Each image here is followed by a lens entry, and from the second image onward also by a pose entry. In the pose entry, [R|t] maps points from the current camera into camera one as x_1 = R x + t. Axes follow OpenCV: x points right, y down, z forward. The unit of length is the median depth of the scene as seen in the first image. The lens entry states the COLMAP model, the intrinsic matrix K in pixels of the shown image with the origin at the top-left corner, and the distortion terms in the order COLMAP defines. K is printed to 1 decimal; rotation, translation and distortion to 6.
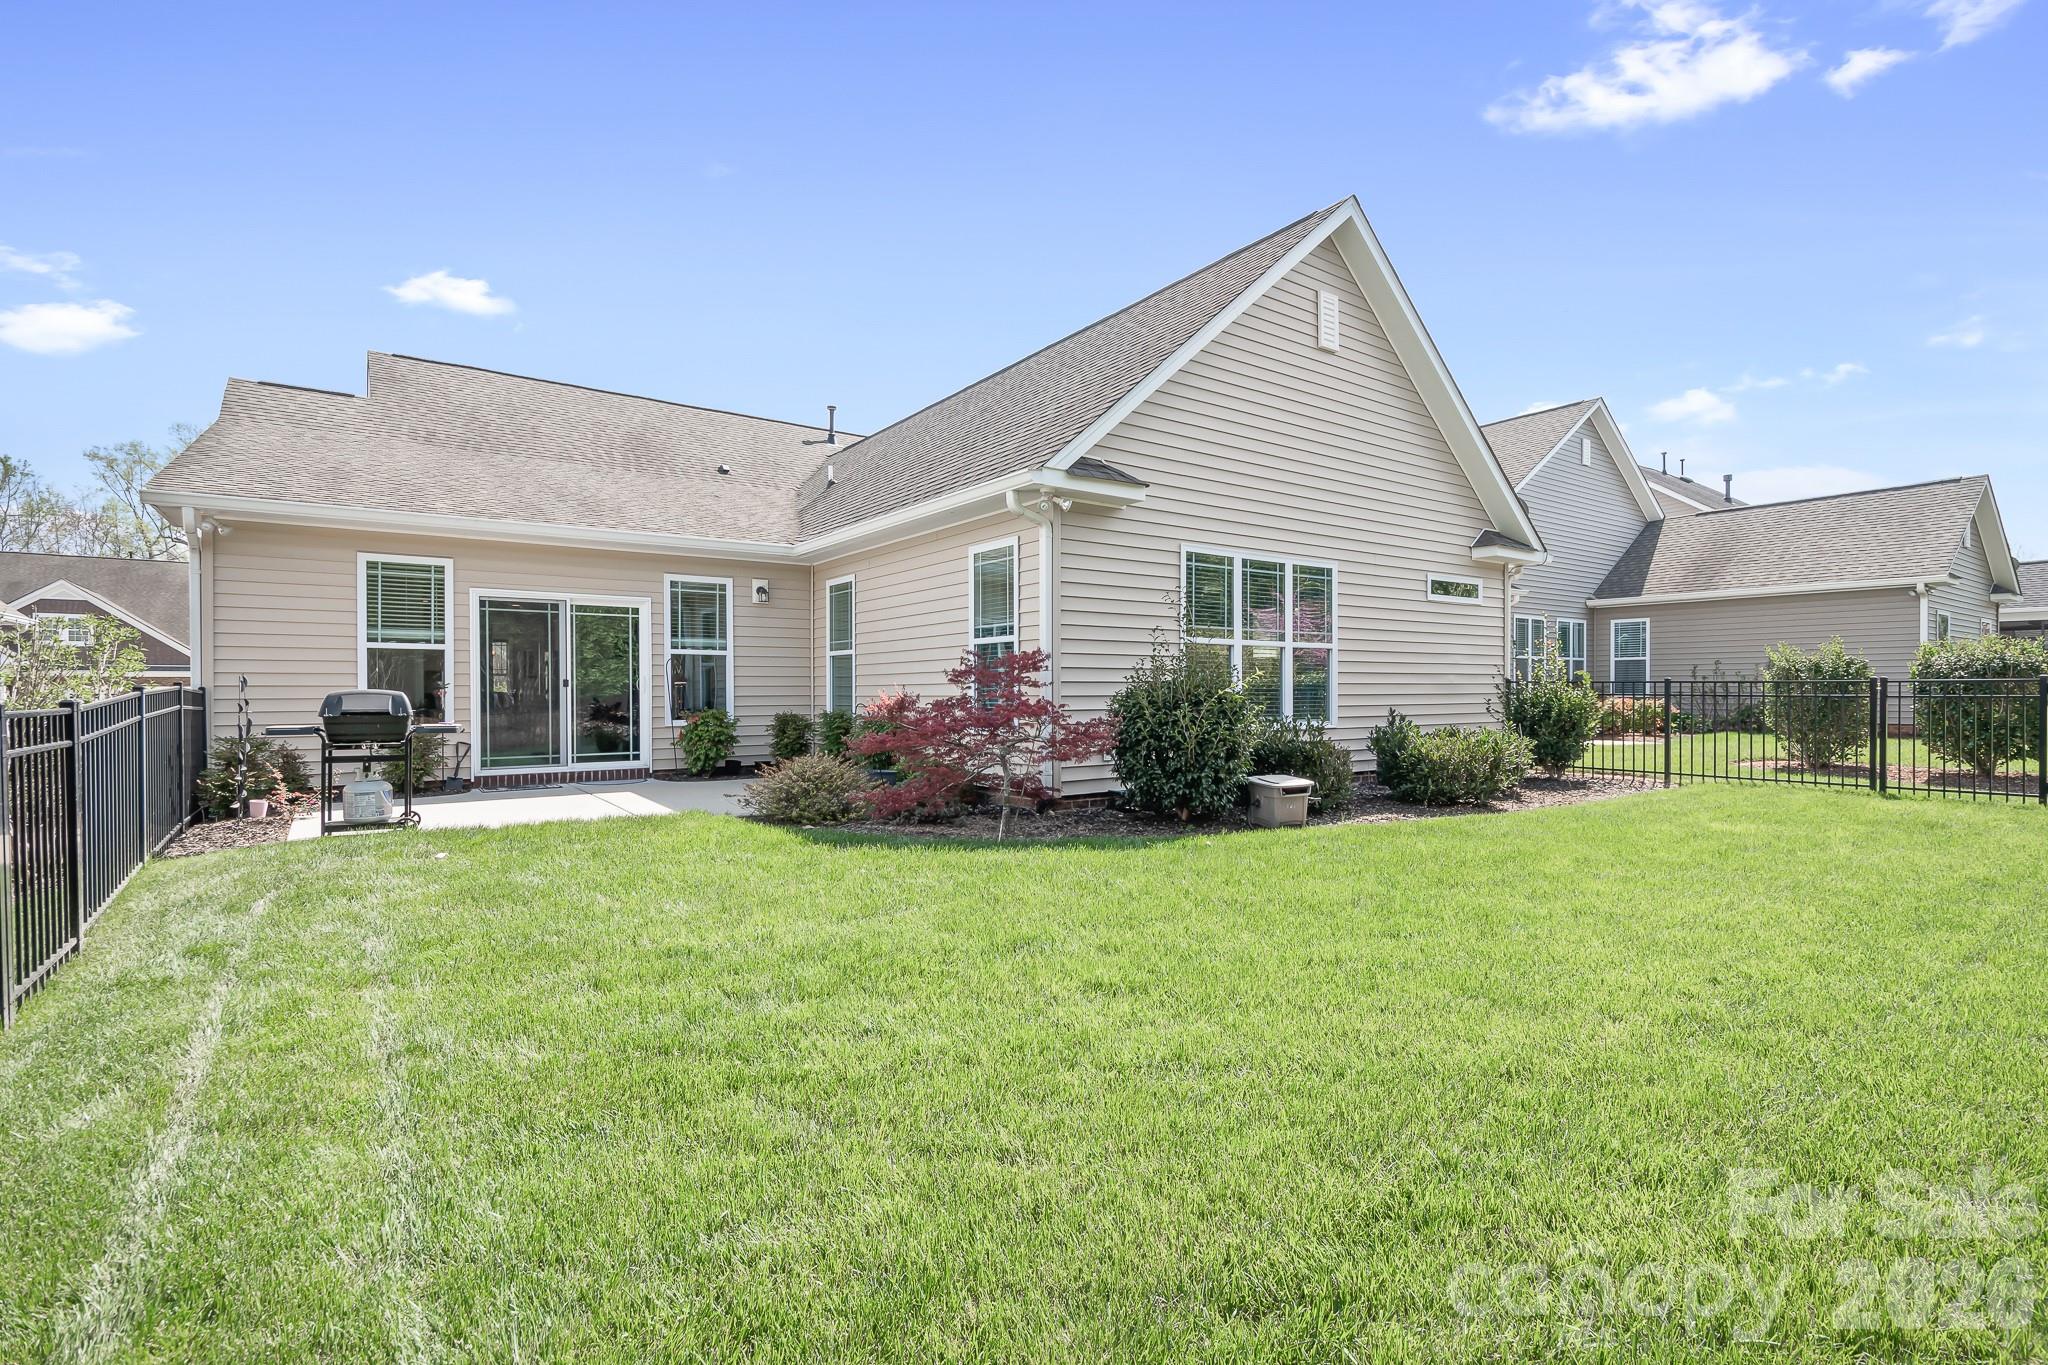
lens RADIAL K [[957.4, 0, 1025.6], [0, 957.4, 693.3], [0, 0, 1]] dist [0.014295, -0.003832]
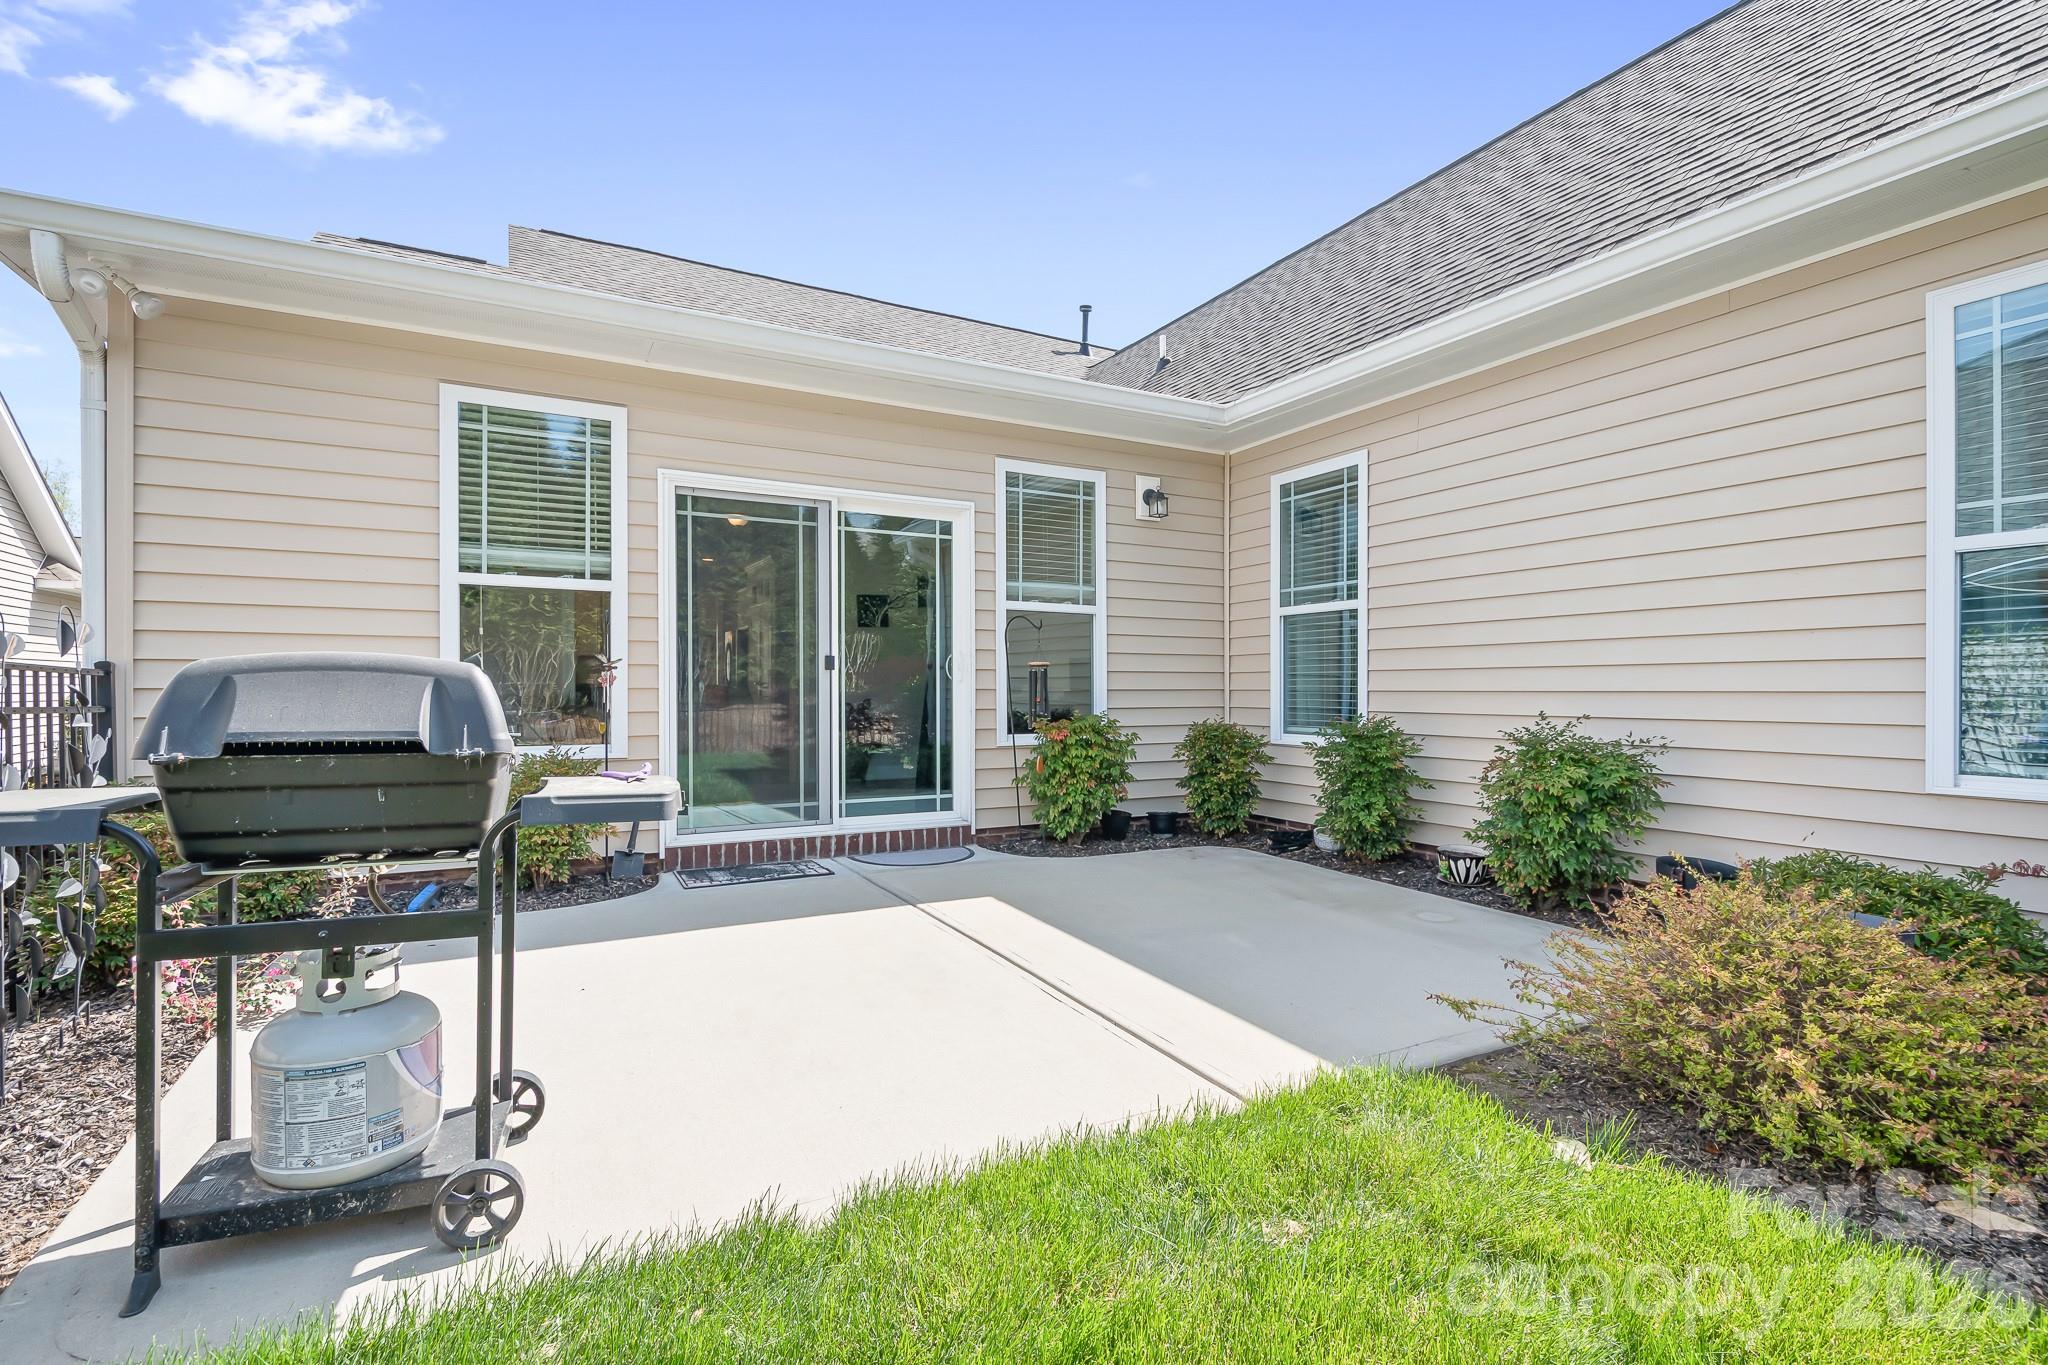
lens RADIAL K [[957.4, 0, 1035.5], [0, 957.4, 691.4], [0, 0, 1]] dist [0.014295, -0.003832]
pose [[0.993082, 0.004887, -0.117321, -0.312284], [-0.004728, 0.999987, 0.001632, 0.003529], [0.117328, -0.001066, 0.993093, 0.508624]]
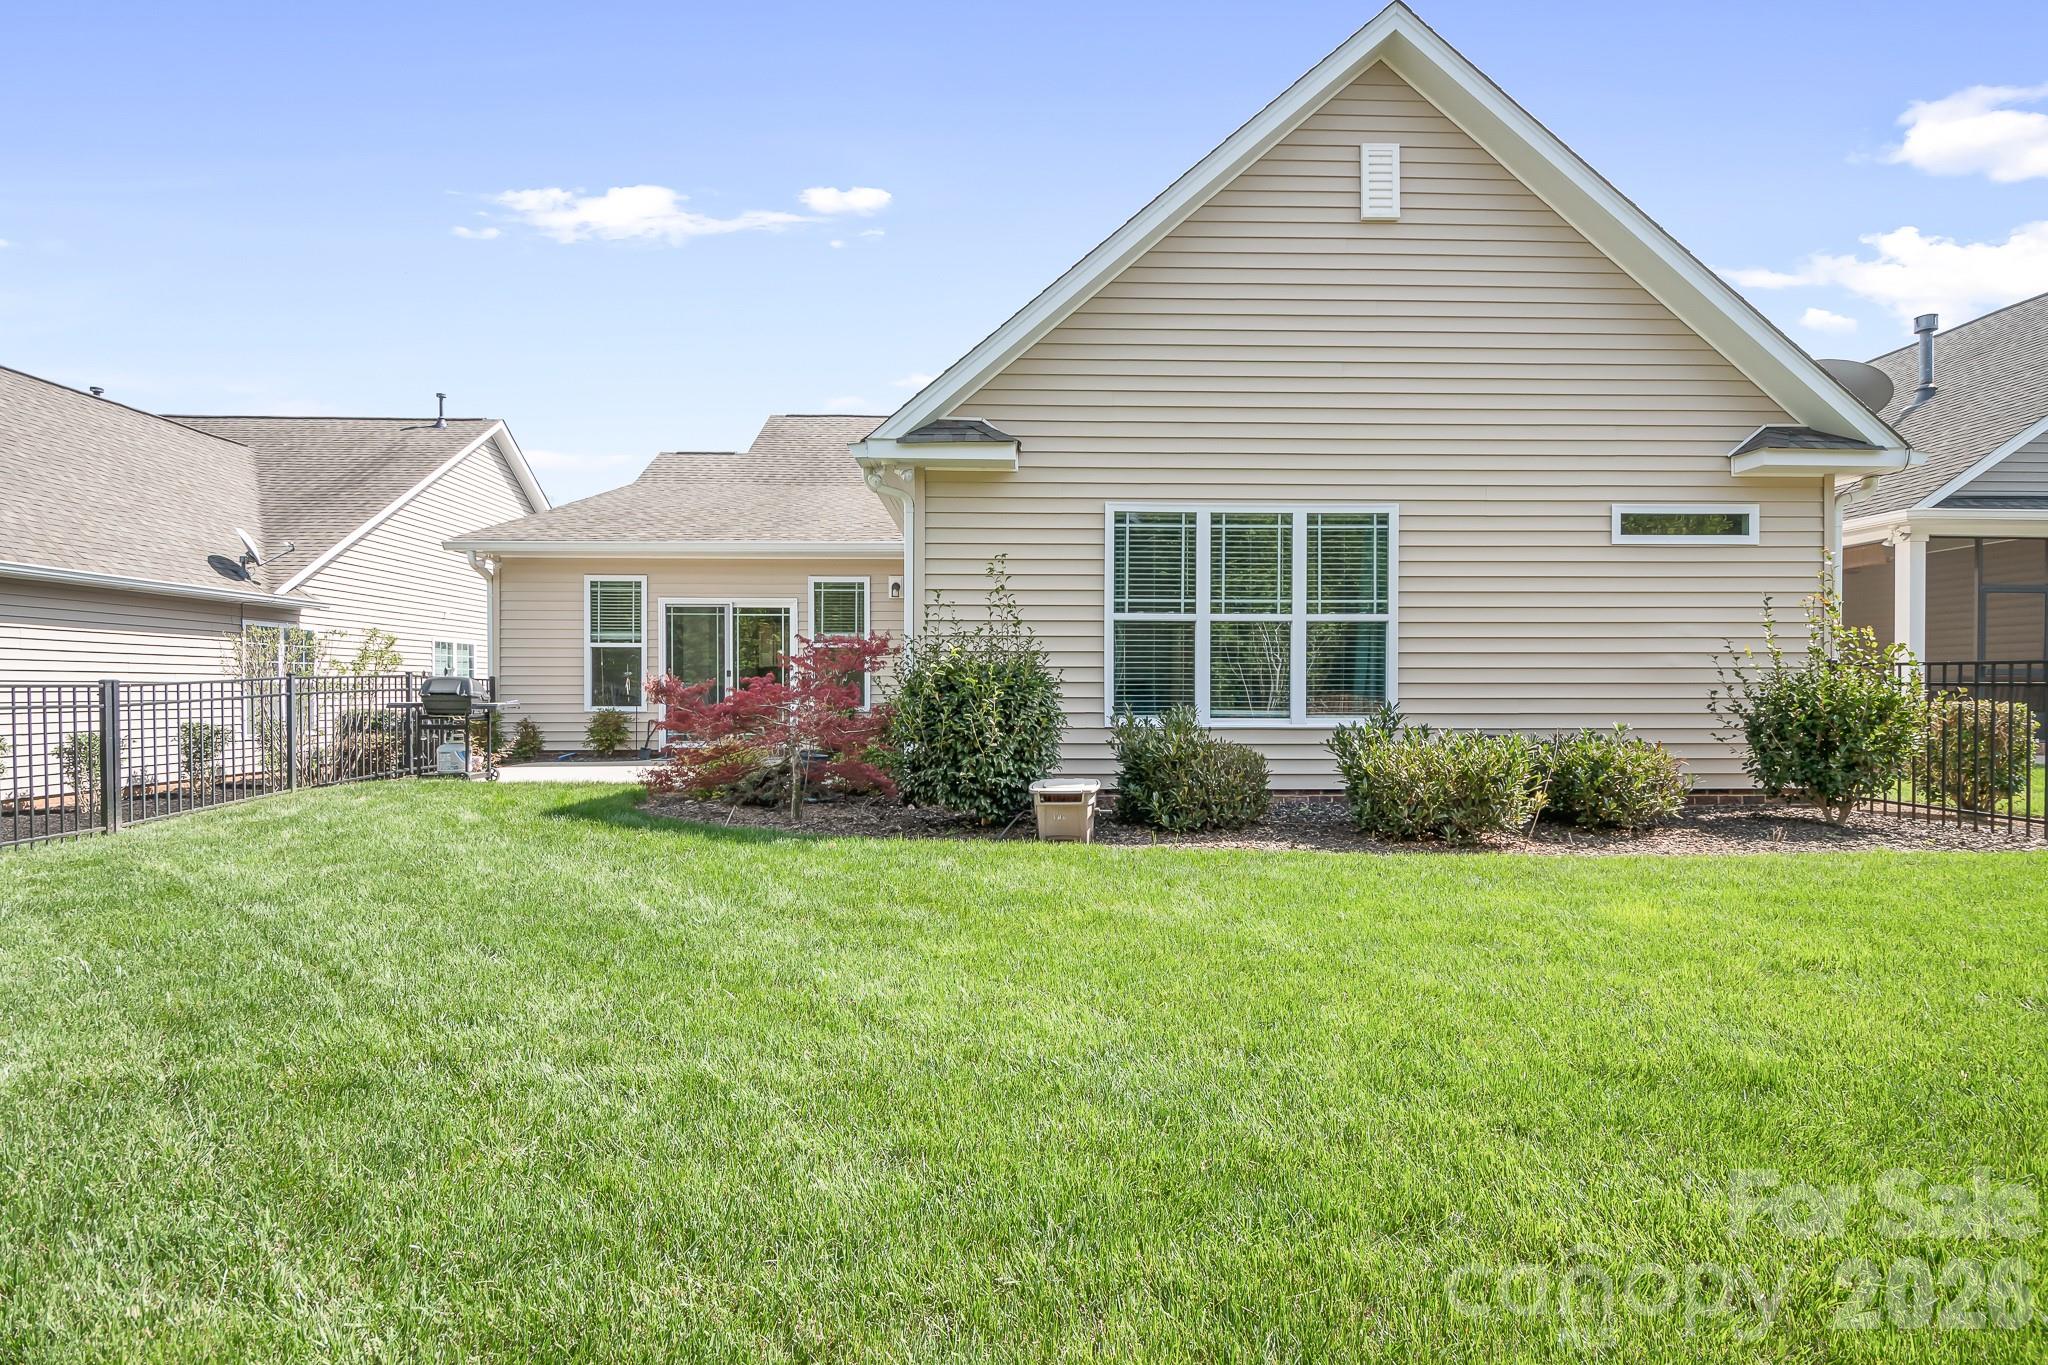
lens RADIAL K [[957.4, 0, 1020.2], [0, 957.4, 698.6], [0, 0, 1]] dist [0.014295, -0.003832]
pose [[0.829692, 0.008626, -0.558155, 0.491727], [-0.003169, 0.999937, 0.010743, 0.006796], [0.558213, -0.007145, 0.829667, 0.215731]]
